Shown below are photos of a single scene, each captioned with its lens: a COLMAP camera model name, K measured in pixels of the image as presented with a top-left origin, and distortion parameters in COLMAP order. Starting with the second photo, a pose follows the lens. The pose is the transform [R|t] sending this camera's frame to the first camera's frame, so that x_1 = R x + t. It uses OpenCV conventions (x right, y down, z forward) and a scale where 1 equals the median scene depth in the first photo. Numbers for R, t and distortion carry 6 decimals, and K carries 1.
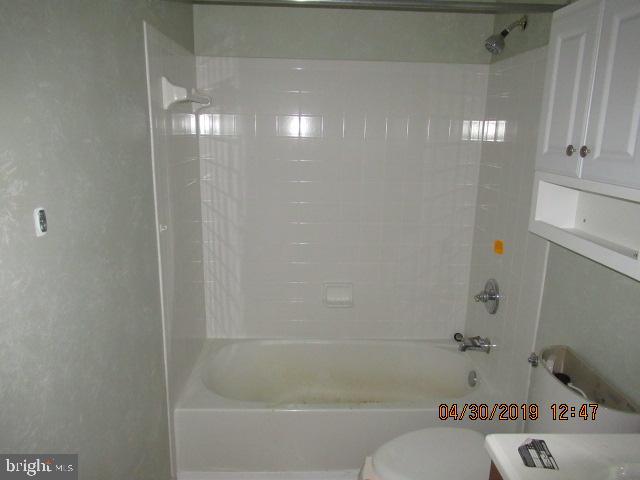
lens RADIAL K [[492.5, 0, 329.4], [0, 492.5, 239.9], [0, 0, 1]] dist [0.011110, 0.004480]
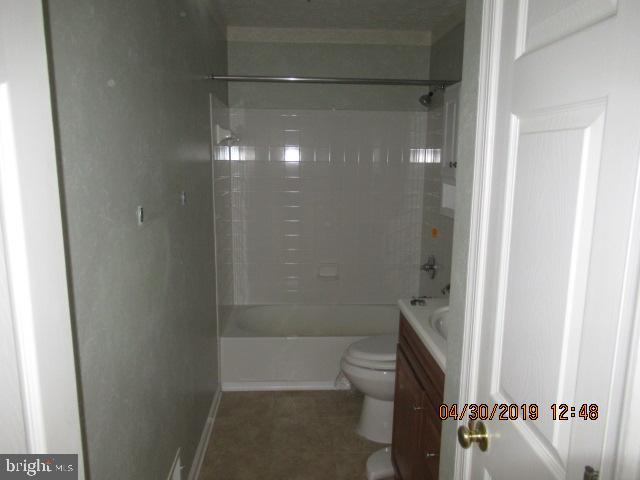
lens RADIAL K [[476.6, 0, 320.0], [0, 476.6, 244.7], [0, 0, 1]] dist [-0.005423, 0.000339]
pose [[0.999932, -0.011453, -0.002146, -0.001085], [0.011353, 0.999064, -0.041733, 0.109860], [0.002622, 0.041706, 0.999126, -0.450057]]
